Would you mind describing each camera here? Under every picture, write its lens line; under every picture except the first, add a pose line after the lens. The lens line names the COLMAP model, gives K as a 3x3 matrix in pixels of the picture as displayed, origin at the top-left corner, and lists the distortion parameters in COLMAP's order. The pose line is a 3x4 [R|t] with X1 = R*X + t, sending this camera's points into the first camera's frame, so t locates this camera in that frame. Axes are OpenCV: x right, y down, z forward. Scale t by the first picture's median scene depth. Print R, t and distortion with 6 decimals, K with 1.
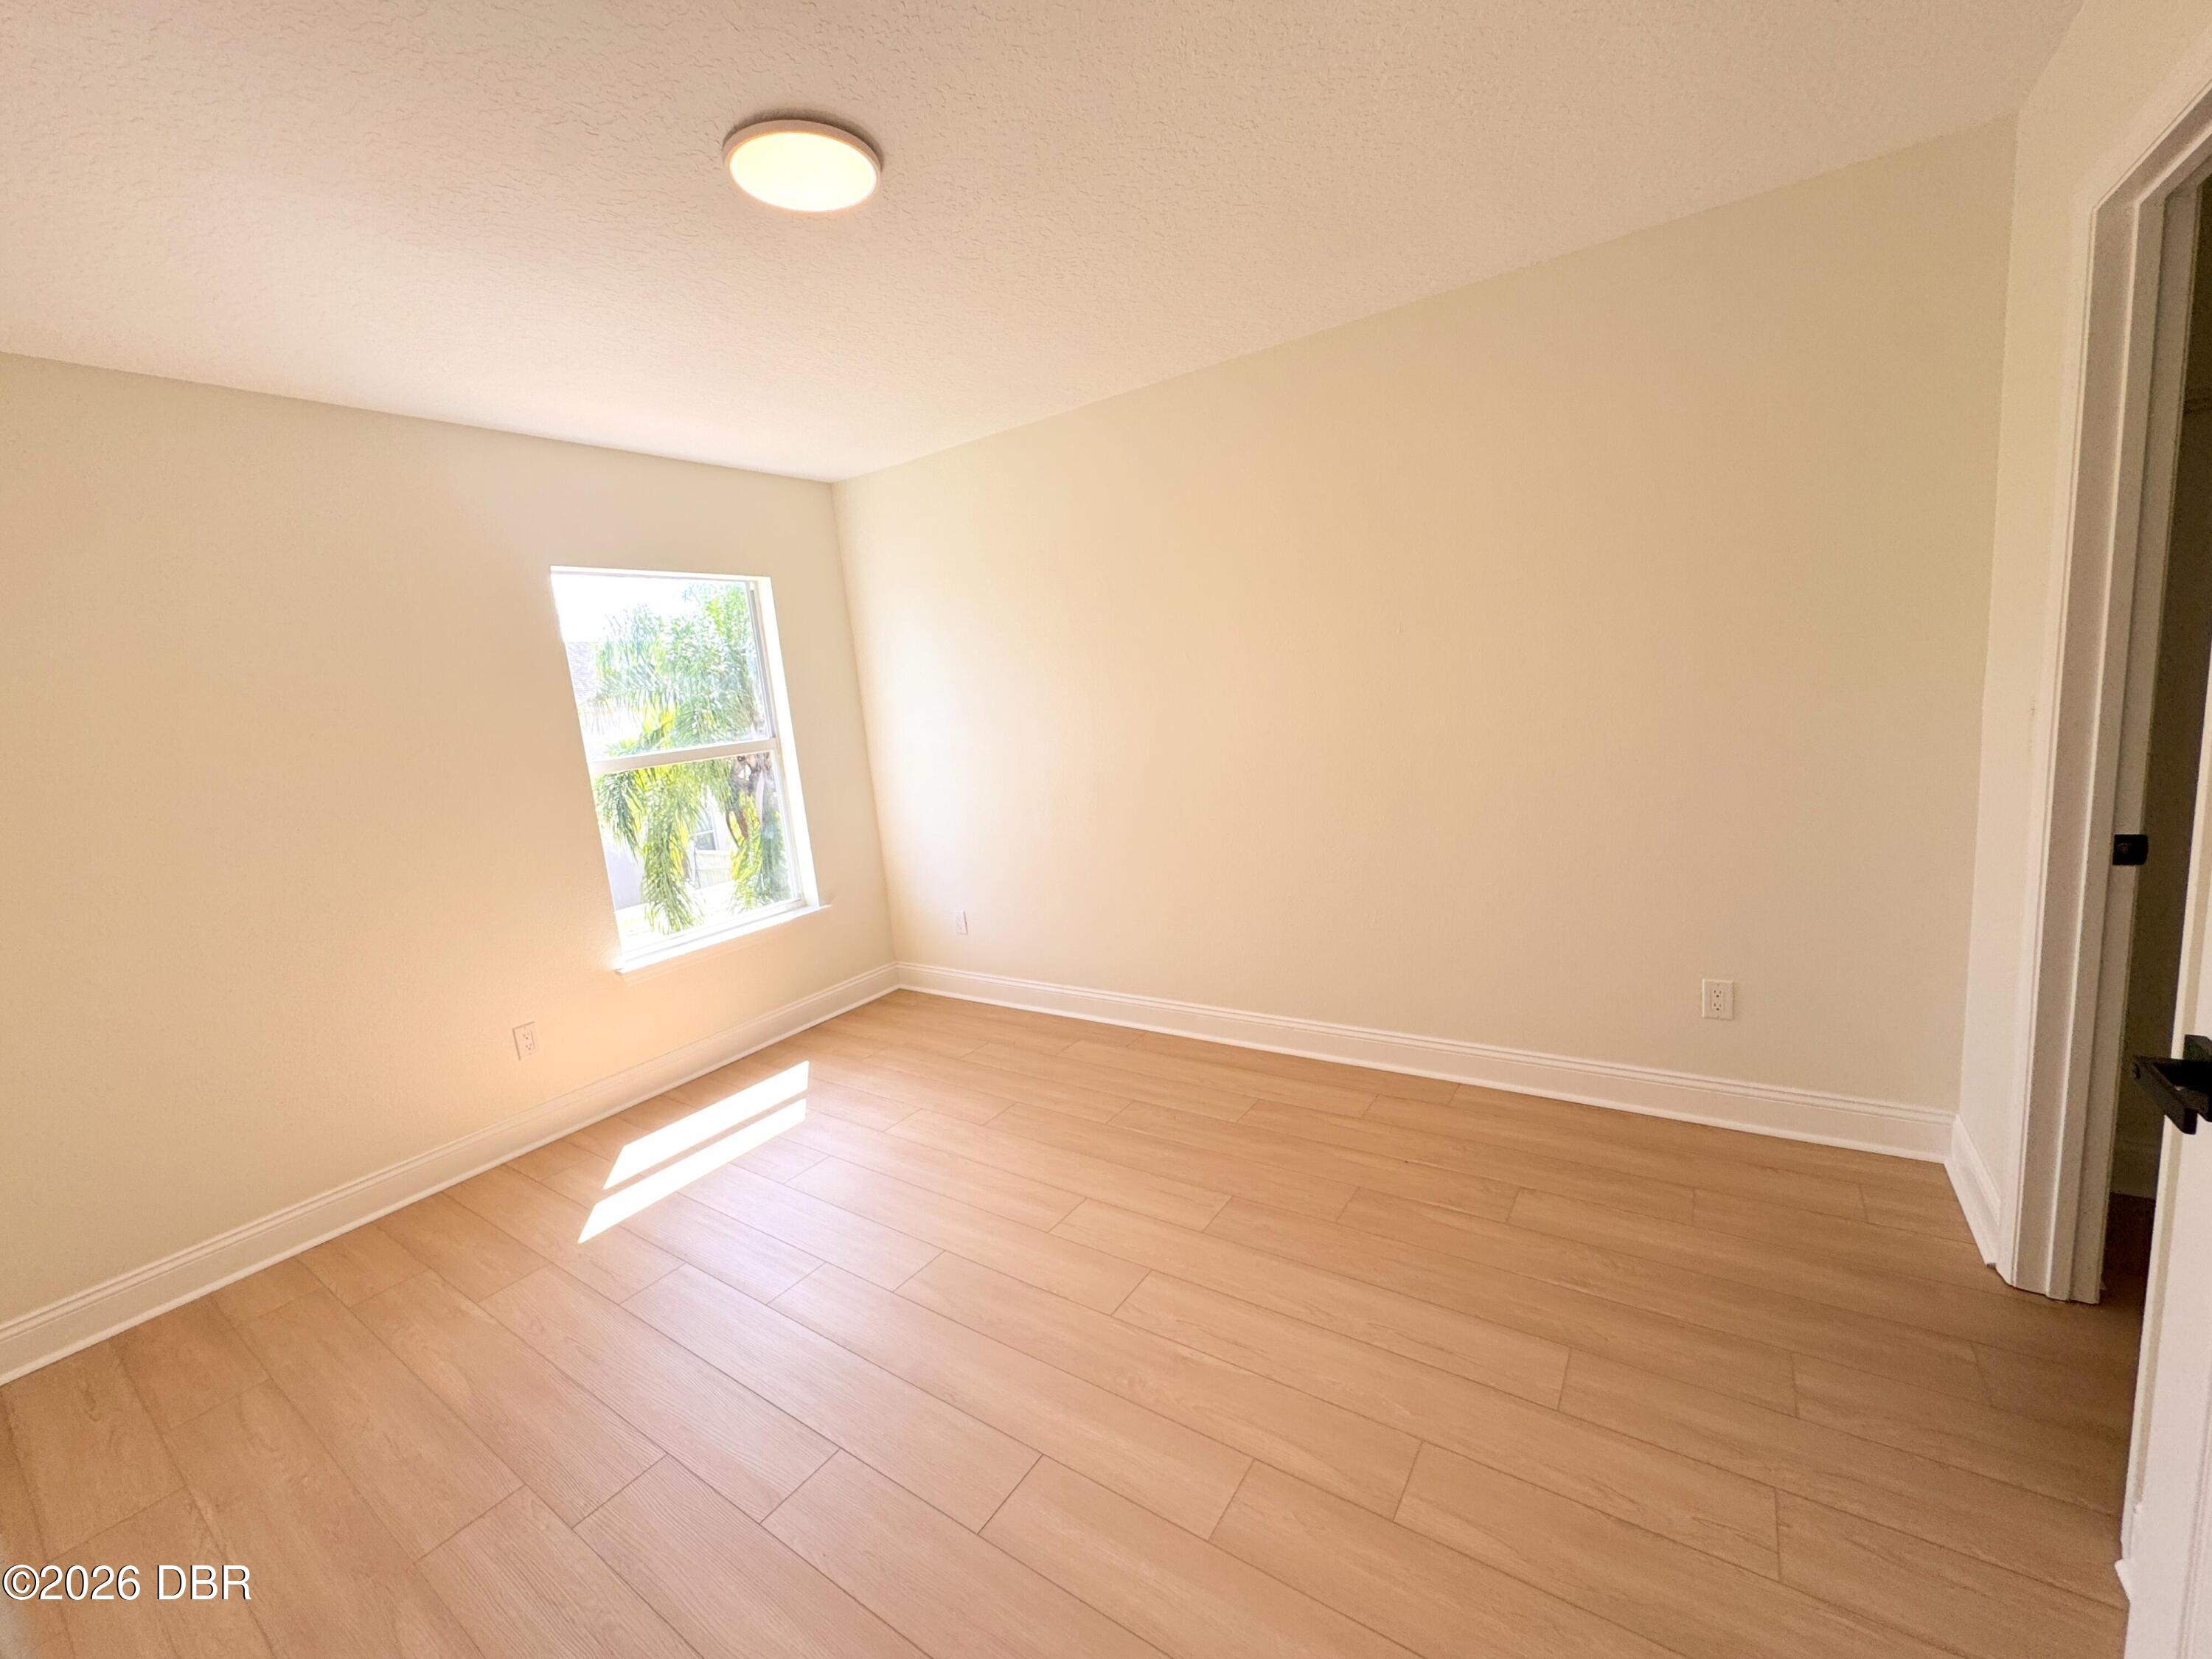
lens RADIAL K [[887.1, 0, 1106.0], [0, 887.1, 829.5], [0, 0, 1]] dist [-0.000472, 0.000059]
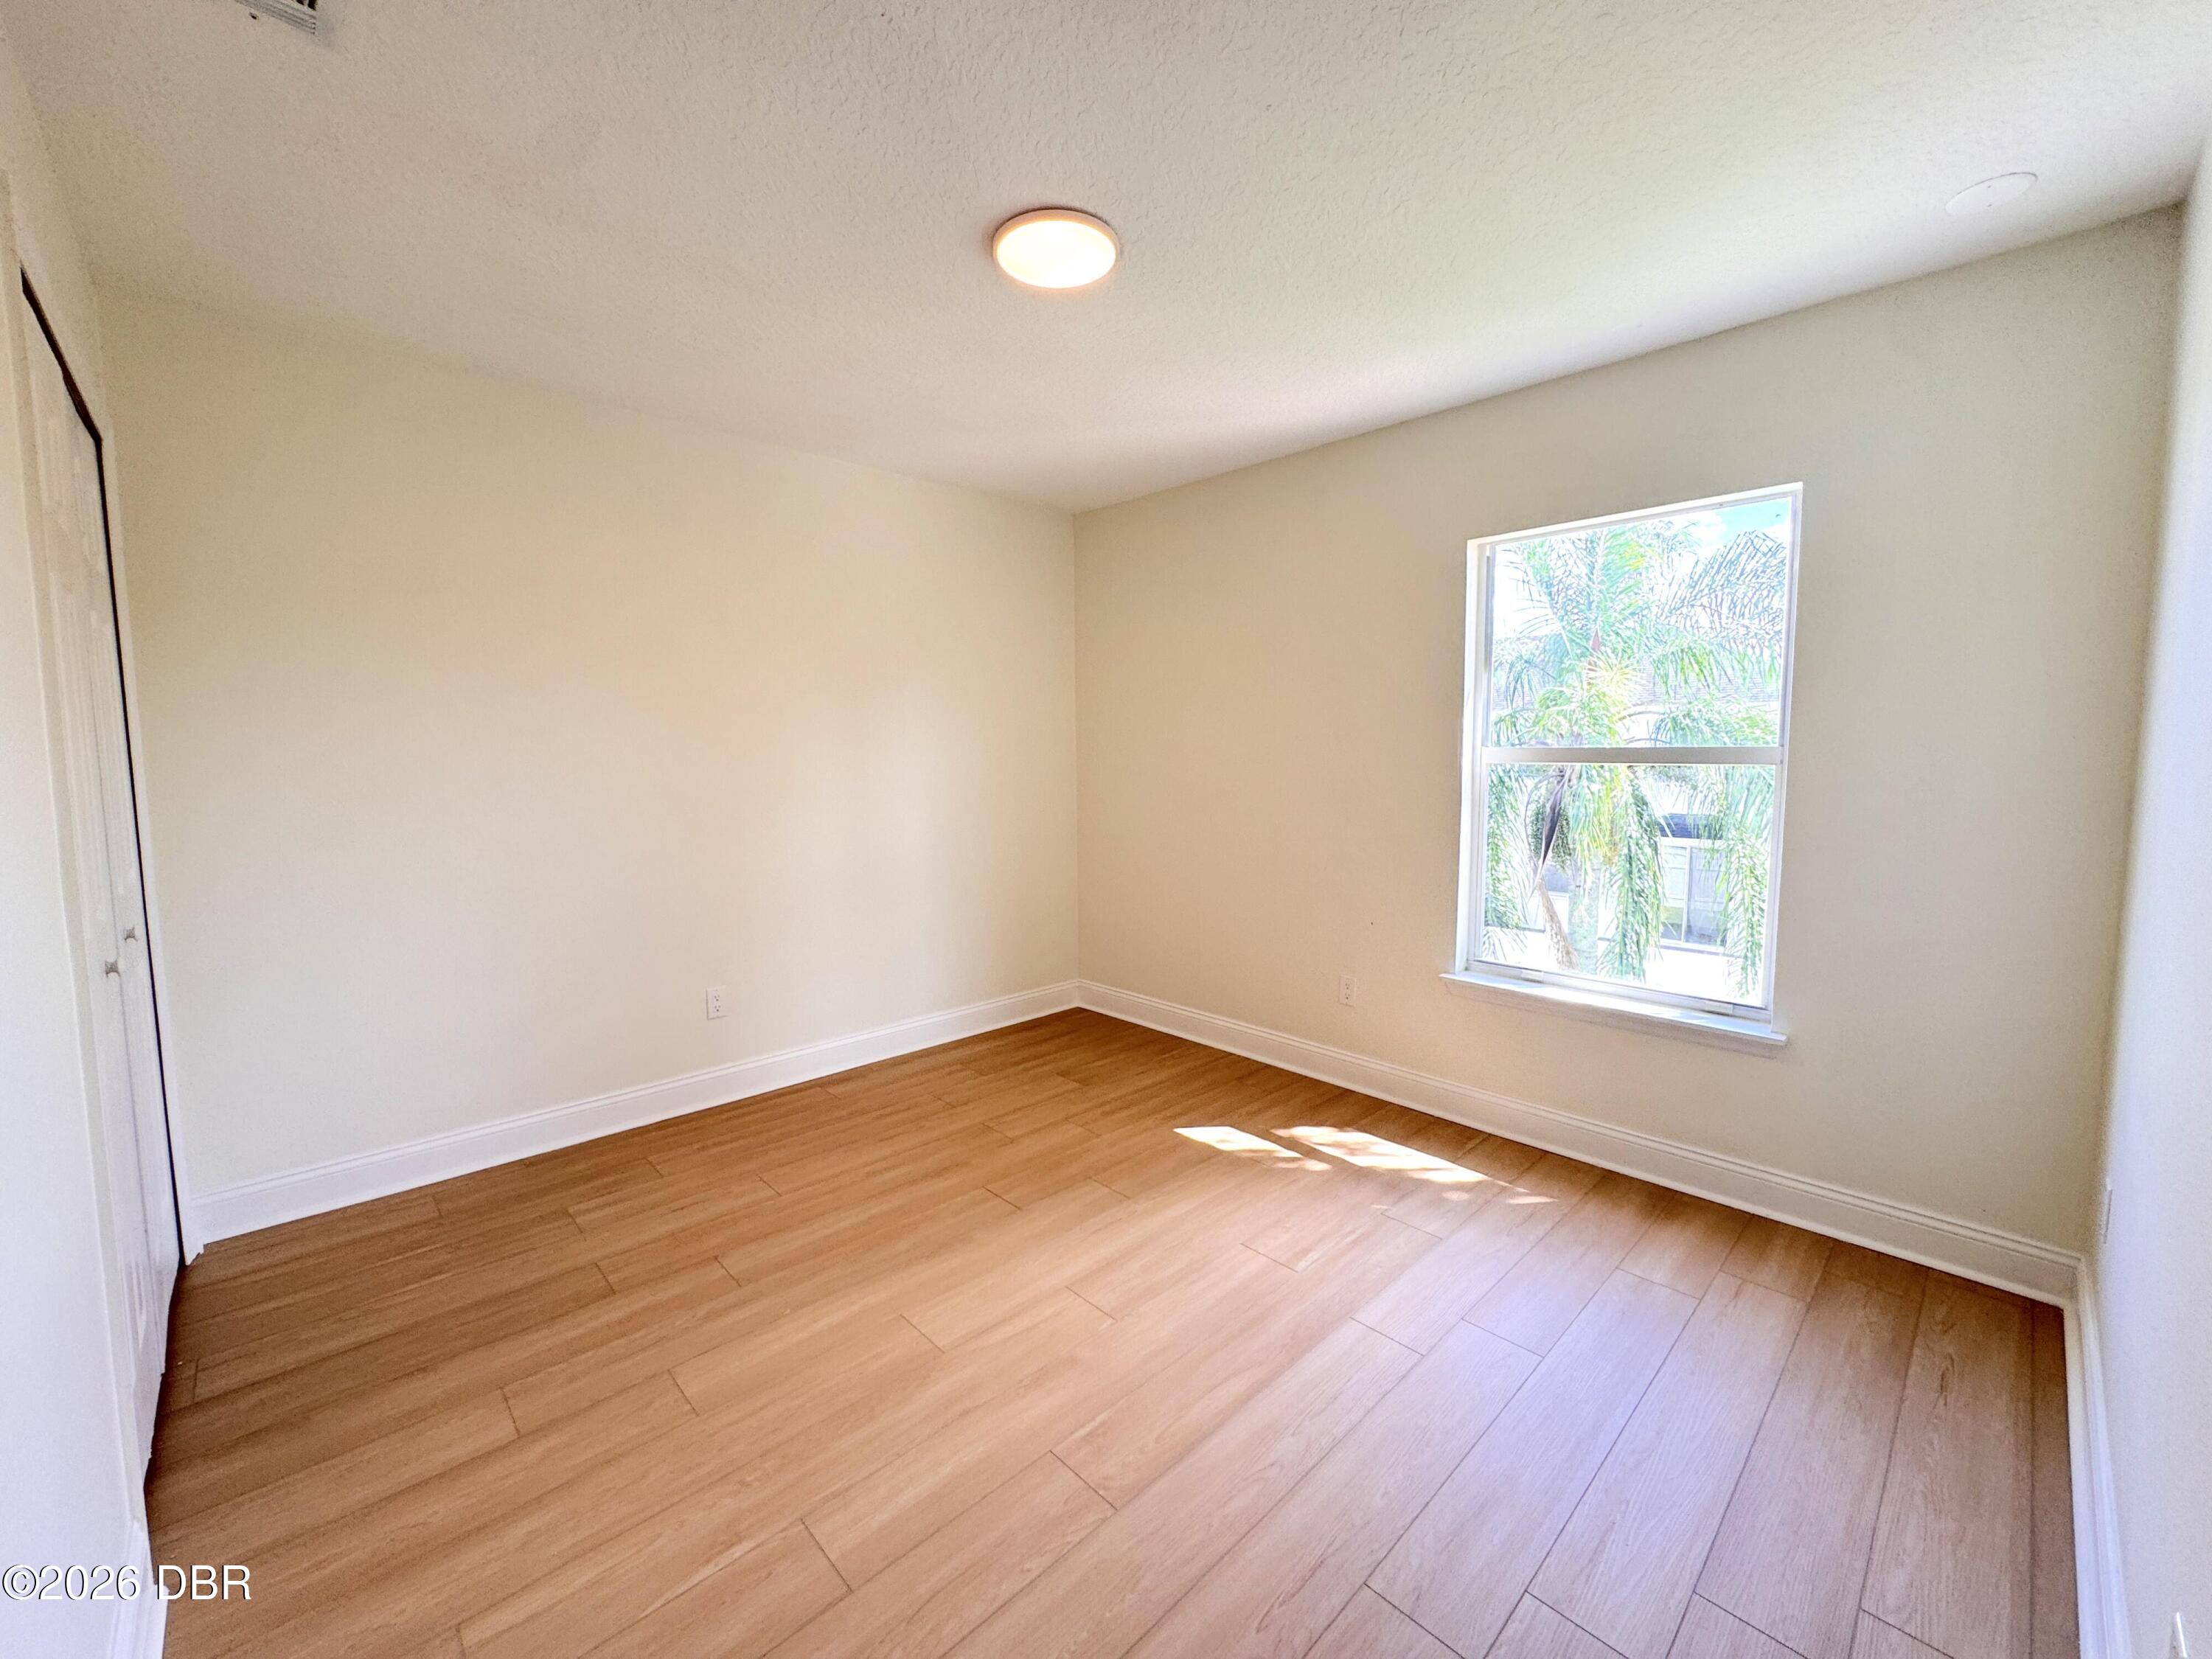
lens RADIAL K [[883.1, 0, 1106.0], [0, 883.1, 829.5], [0, 0, 1]] dist [0.000167, 0.000018]
pose [[-0.199199, 0.195186, -0.960324, 0.511904], [-0.131645, 0.965751, 0.223596, -0.196658], [0.971076, 0.170962, -0.166682, 1.041406]]
